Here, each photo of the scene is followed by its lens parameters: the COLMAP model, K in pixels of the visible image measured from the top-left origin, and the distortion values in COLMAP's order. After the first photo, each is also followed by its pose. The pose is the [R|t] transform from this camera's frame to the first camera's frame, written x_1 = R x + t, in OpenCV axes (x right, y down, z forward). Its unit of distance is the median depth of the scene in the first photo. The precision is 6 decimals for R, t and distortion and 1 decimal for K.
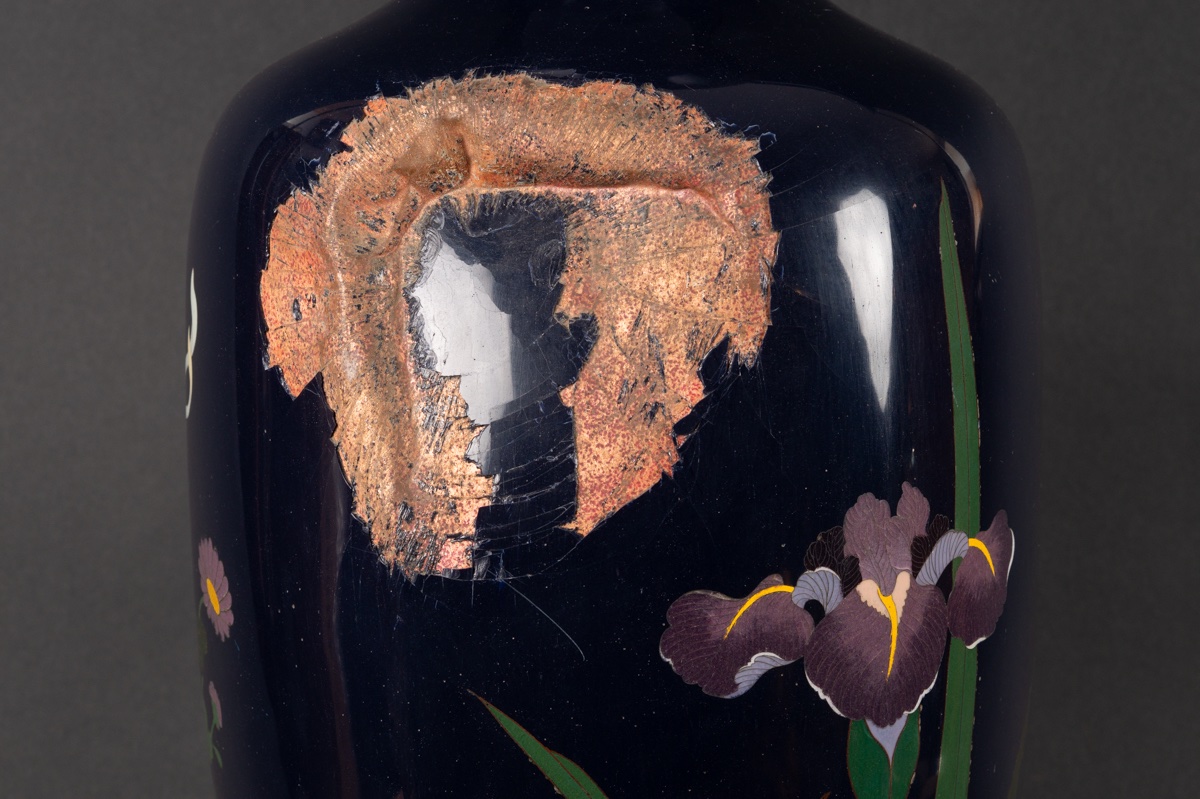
lens RADIAL K [[2907.4, 0, 600.0], [0, 2907.4, 399.5], [0, 0, 1]] dist [0.007575, 0.109784]
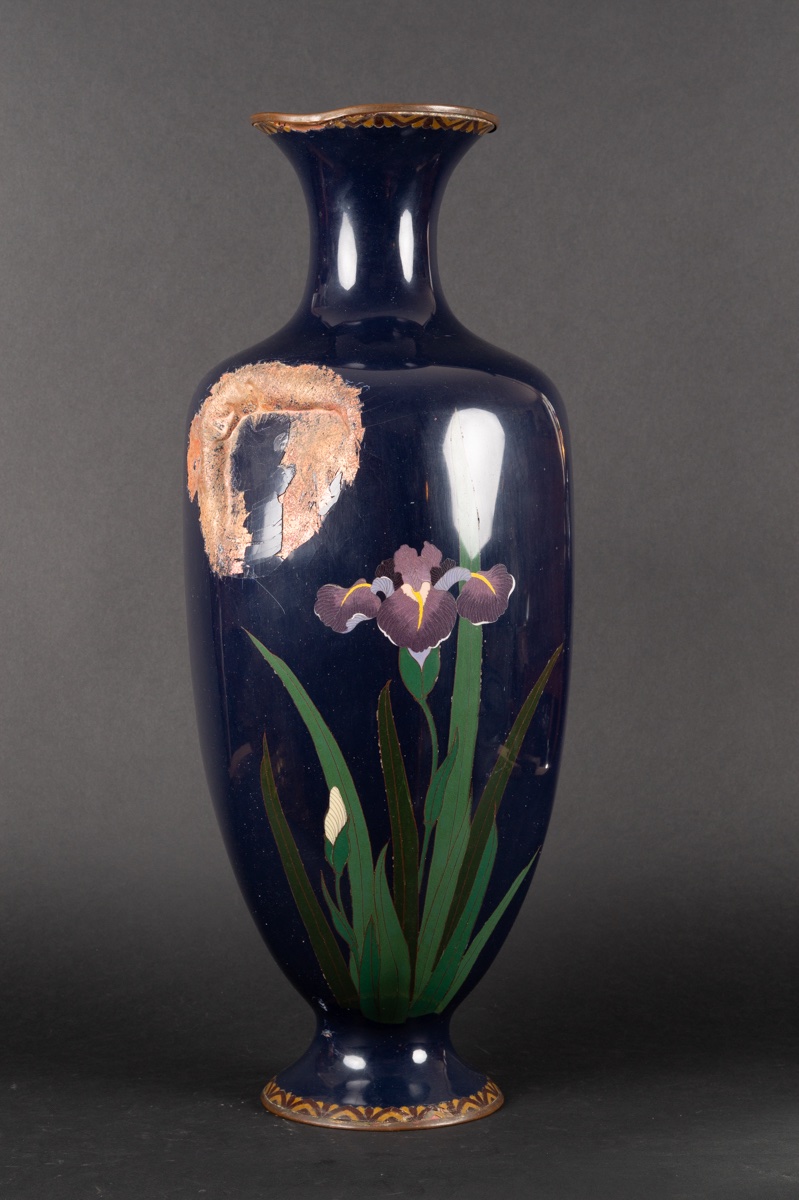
lens RADIAL K [[2907.4, 0, 399.5], [0, 2907.4, 600.0], [0, 0, 1]] dist [0.007575, 0.109784]
pose [[0.921201, 0.023775, -0.388359, 0.966439], [-0.052841, 0.996528, -0.064334, 0.220707], [0.385481, 0.079786, 0.919260, -1.075008]]
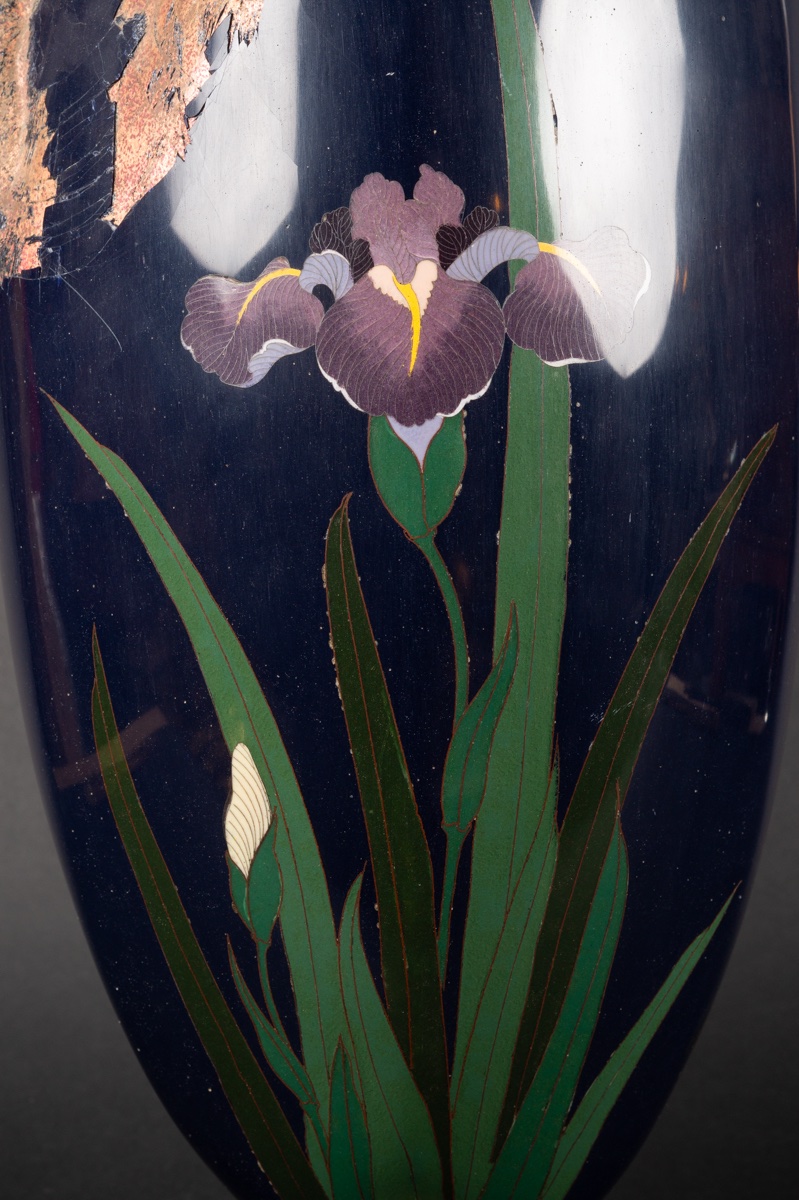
lens RADIAL K [[2907.4, 0, 399.5], [0, 2907.4, 600.0], [0, 0, 1]] dist [0.007575, 0.109784]
pose [[0.847449, 0.006598, -0.530835, 0.612705], [-0.053835, 0.995836, -0.073568, 0.244205], [0.528140, 0.090923, 0.844276, 0.201455]]
